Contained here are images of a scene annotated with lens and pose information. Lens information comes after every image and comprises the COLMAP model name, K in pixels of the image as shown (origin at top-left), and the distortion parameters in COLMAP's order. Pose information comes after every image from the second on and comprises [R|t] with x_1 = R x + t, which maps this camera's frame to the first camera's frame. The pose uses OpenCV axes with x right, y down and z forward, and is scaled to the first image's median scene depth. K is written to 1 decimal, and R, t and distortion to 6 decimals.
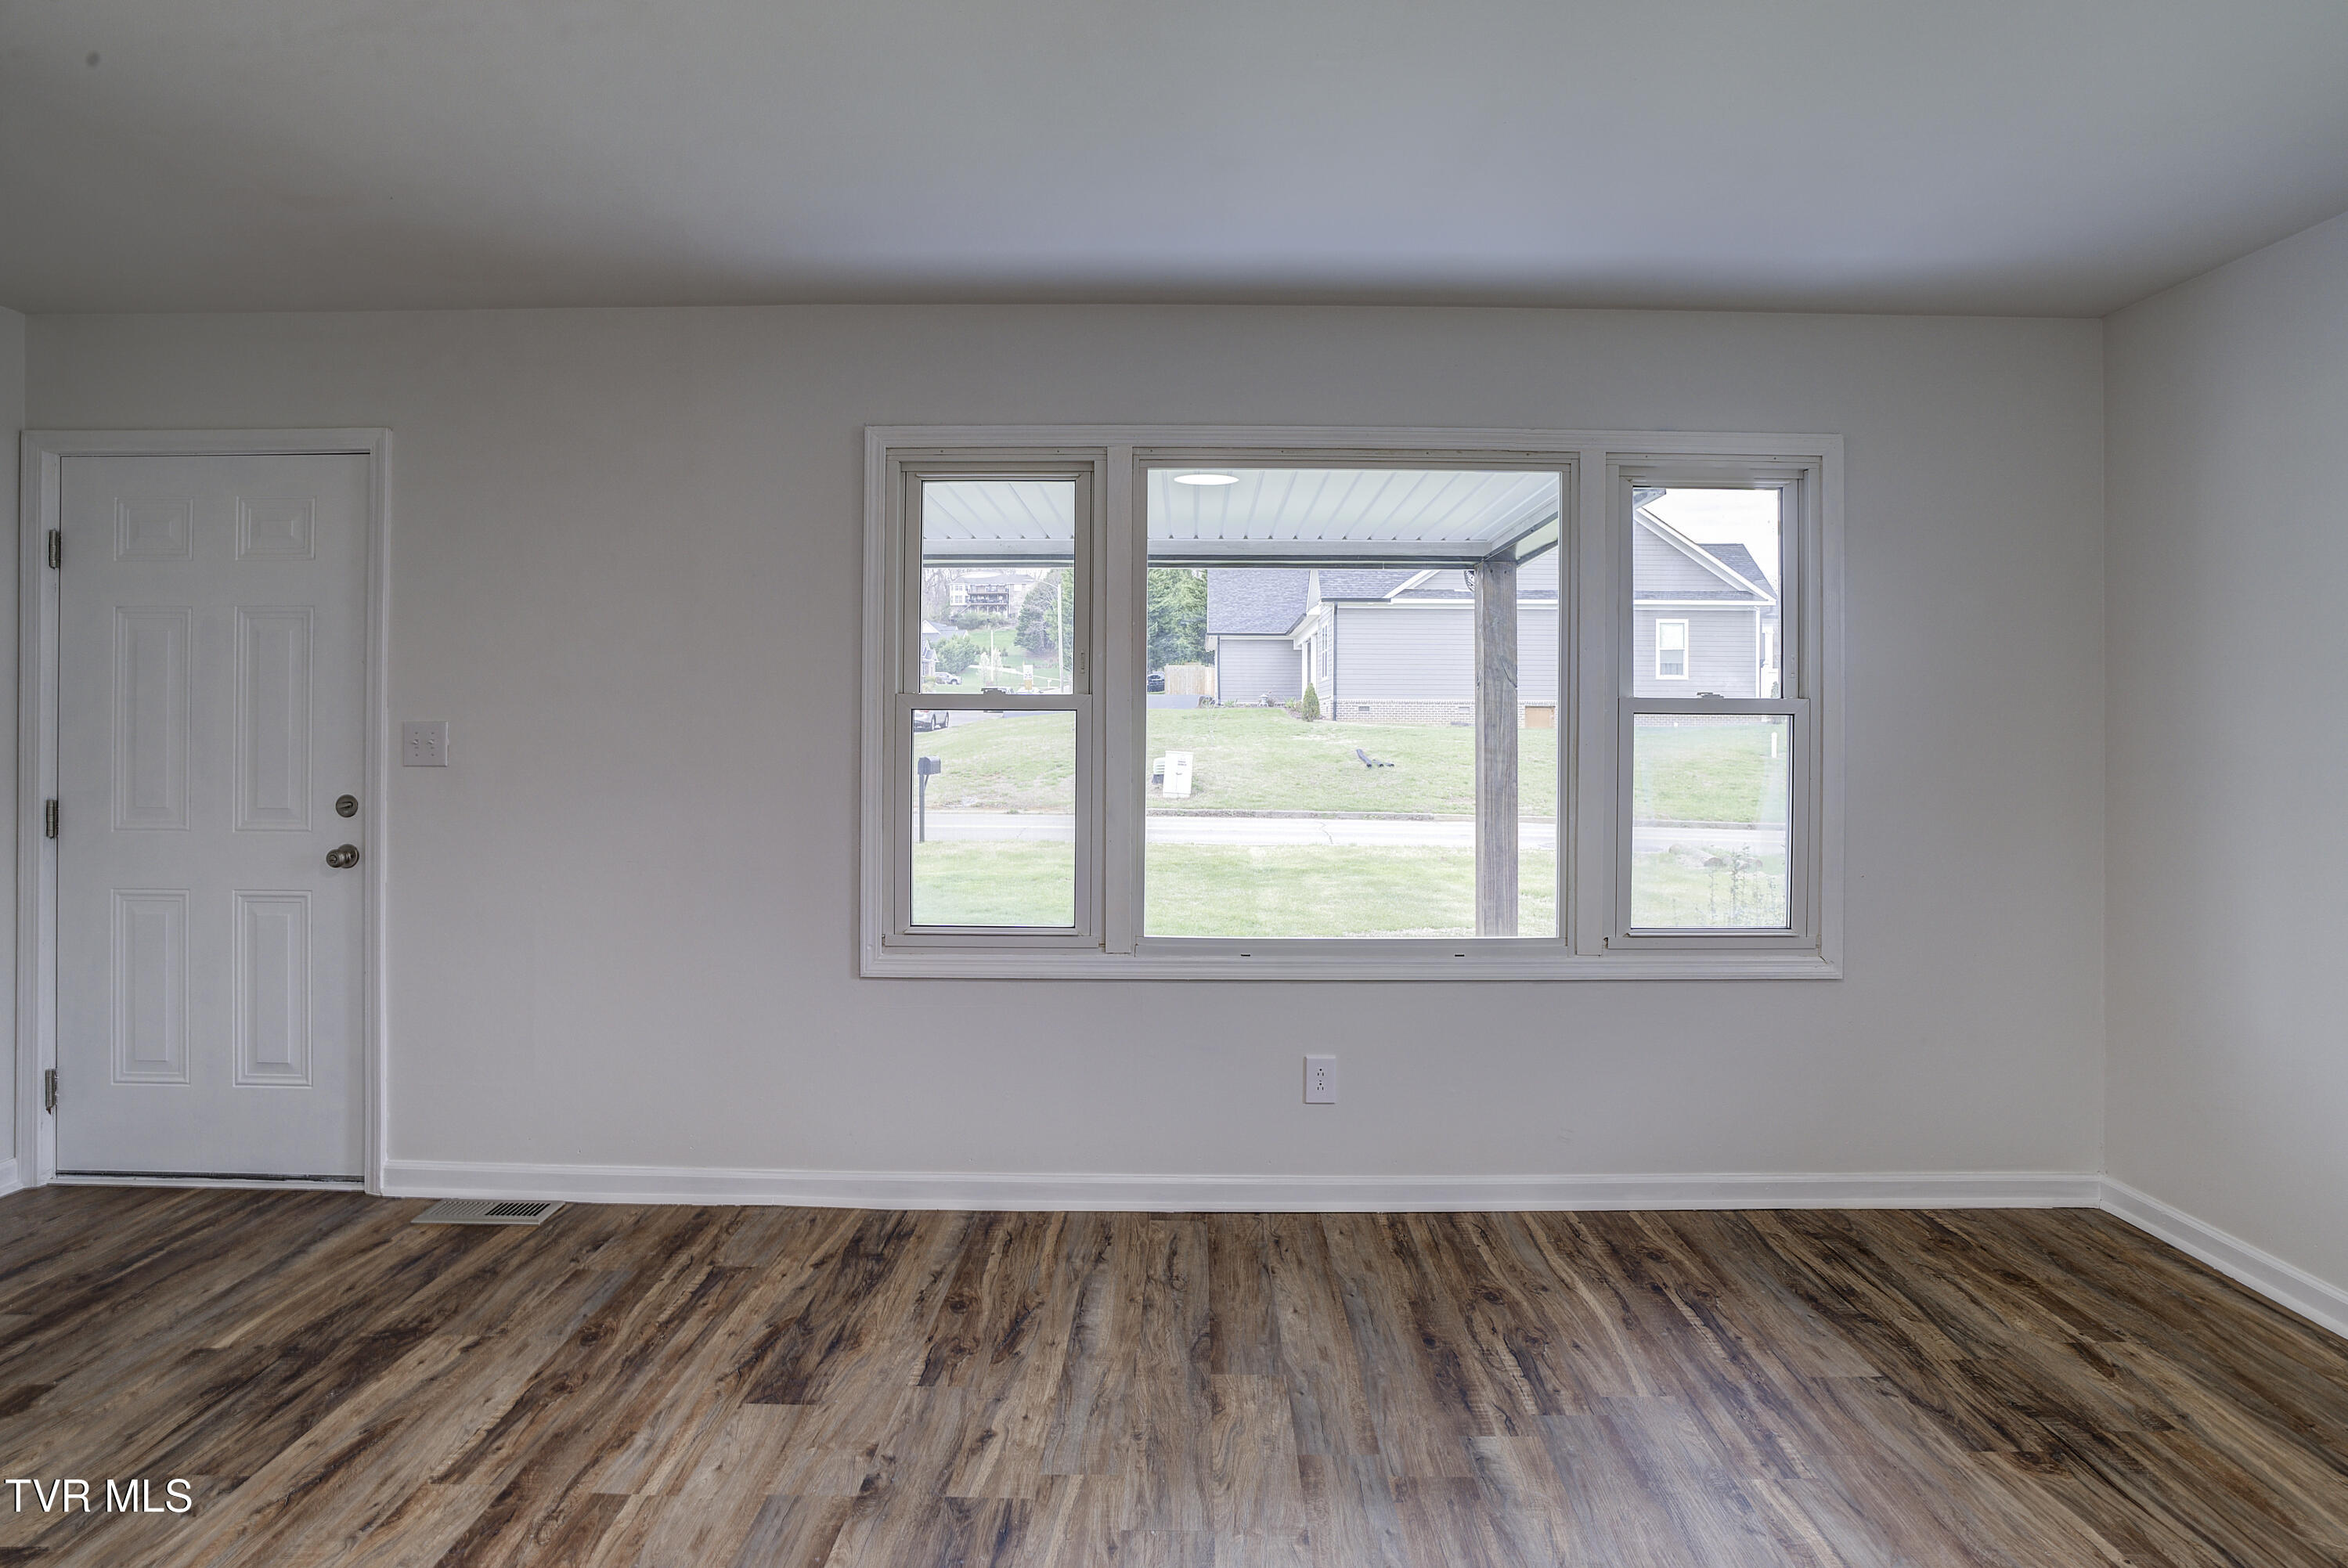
lens RADIAL K [[1173.2, 0, 1177.9], [0, 1173.2, 739.2], [0, 0, 1]] dist [-0.056978, 0.024252]
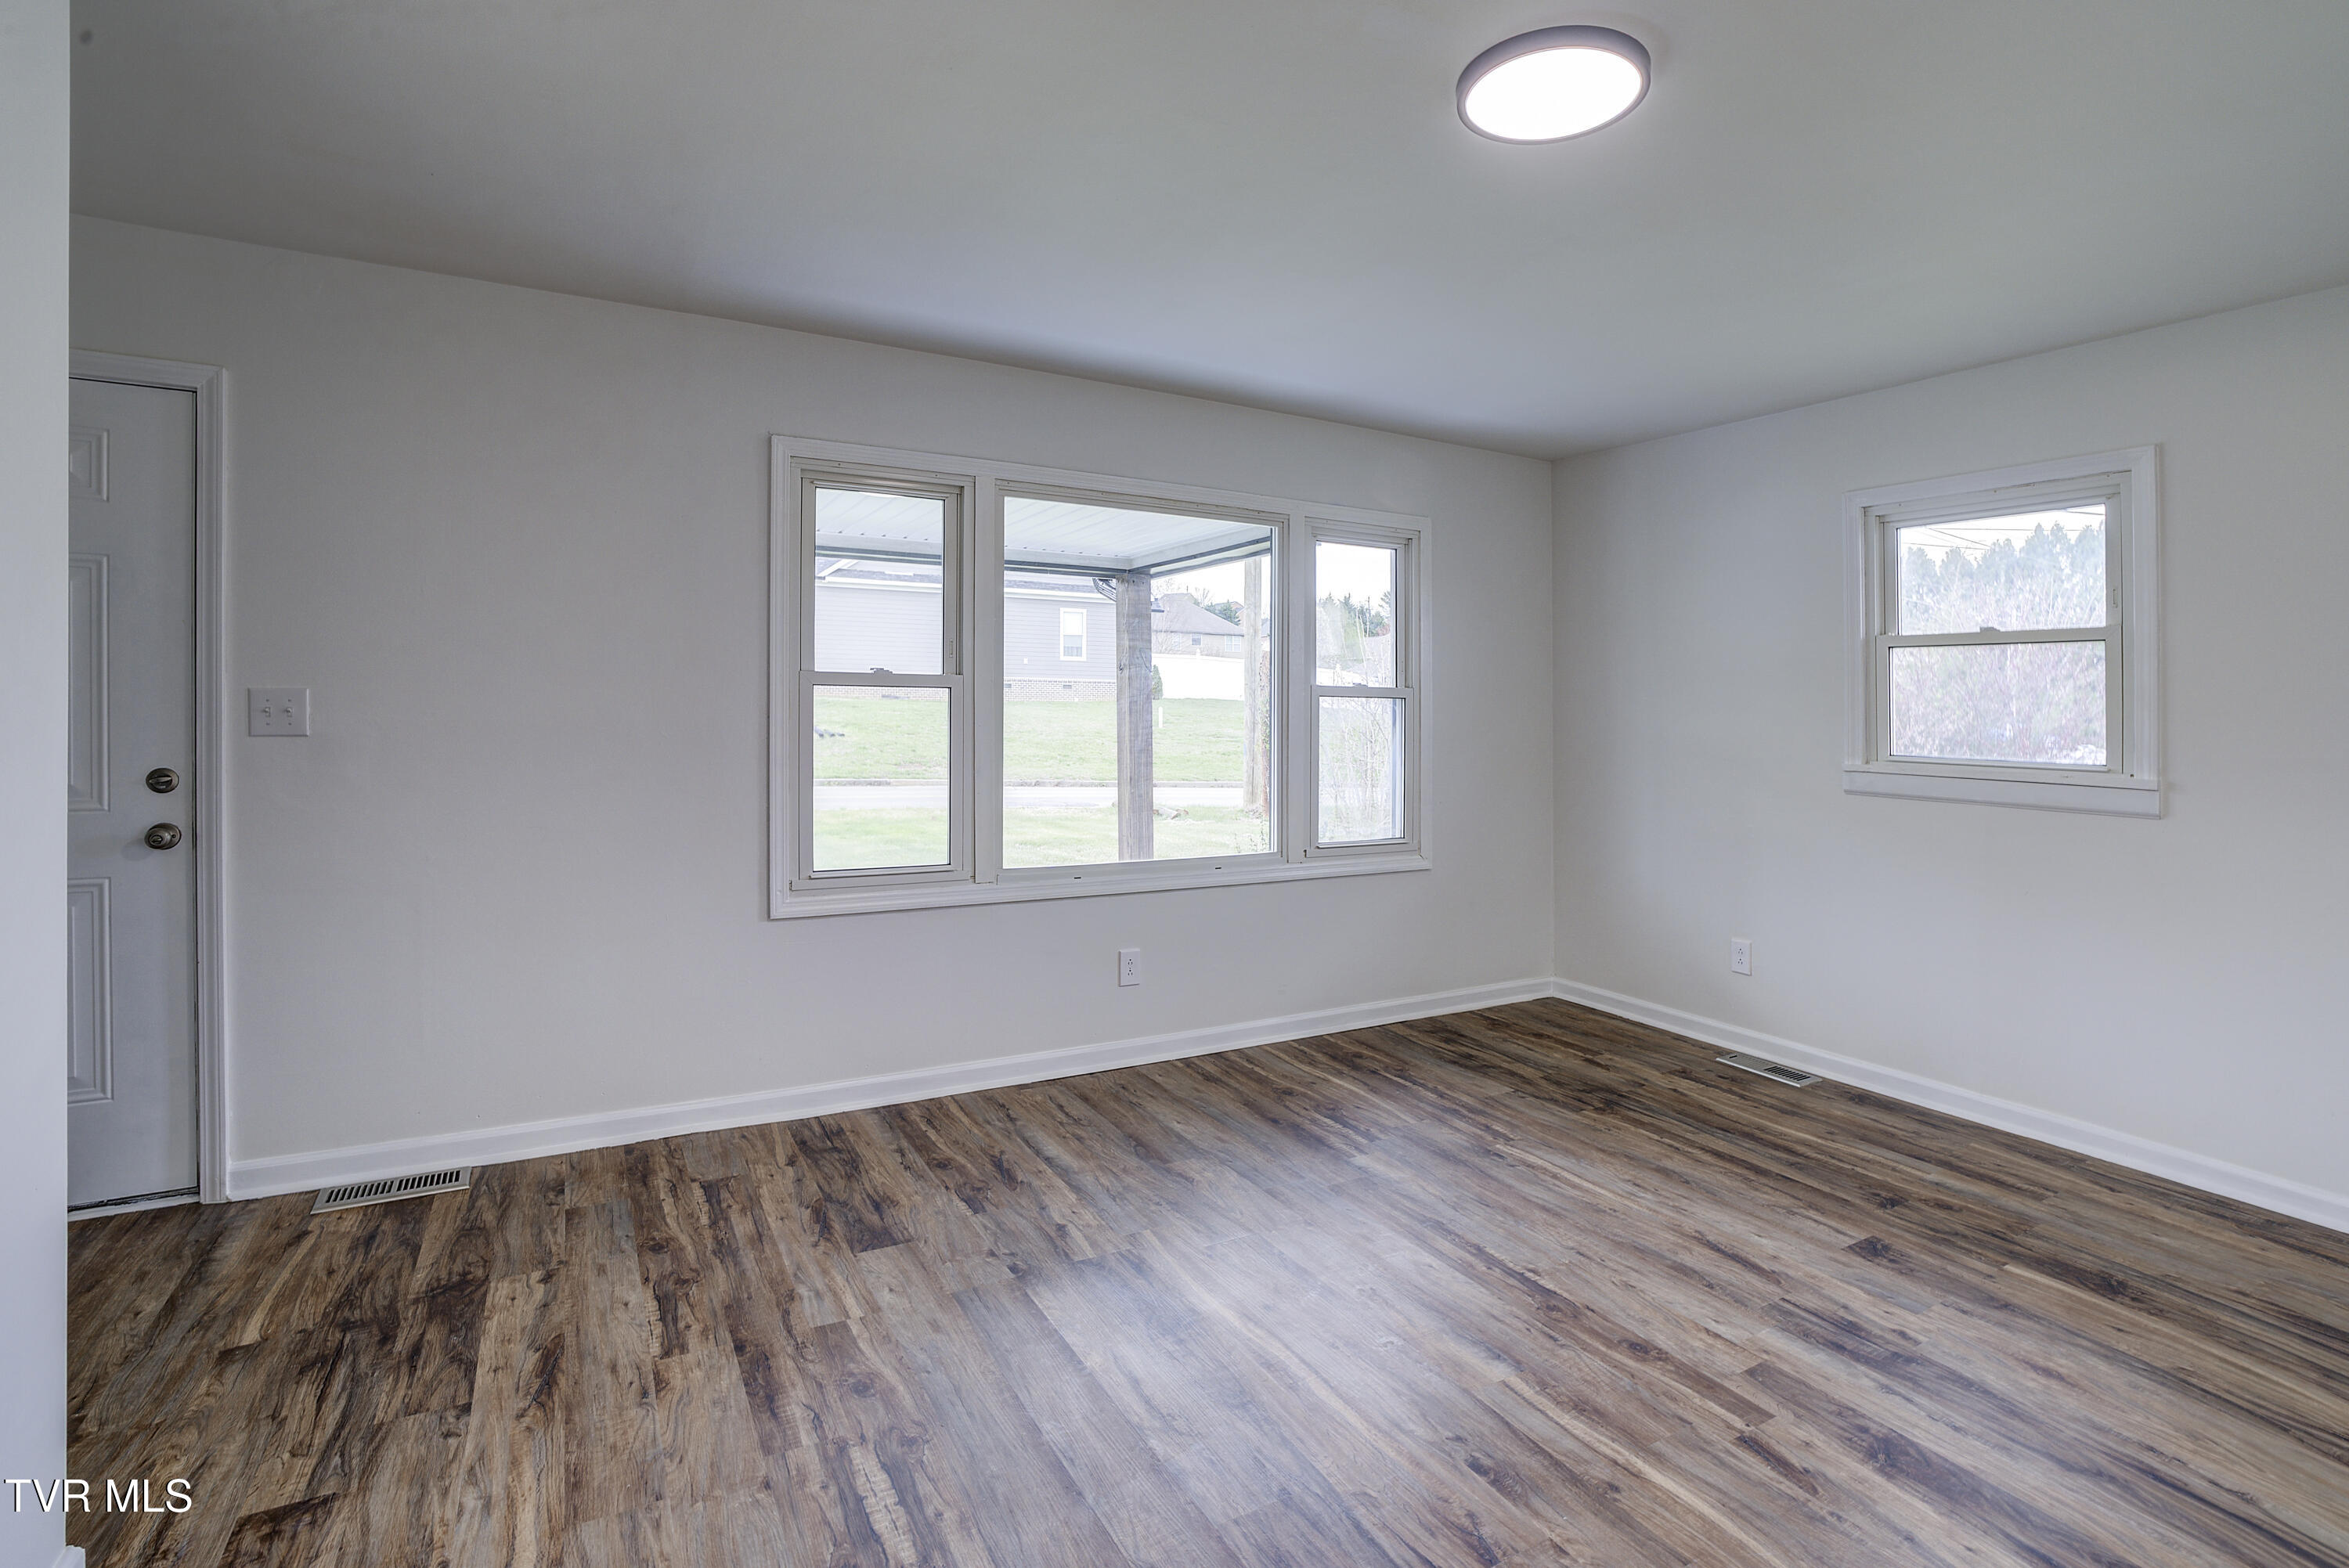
lens RADIAL K [[1093.9, 0, 1170.3], [0, 1093.9, 717.4], [0, 0, 1]] dist [-0.053214, 0.021121]
pose [[0.874003, 0.004330, 0.485902, -0.496650], [-0.007321, 0.999964, 0.004257, -0.000615], [-0.485866, -0.007278, 0.874003, -0.125510]]
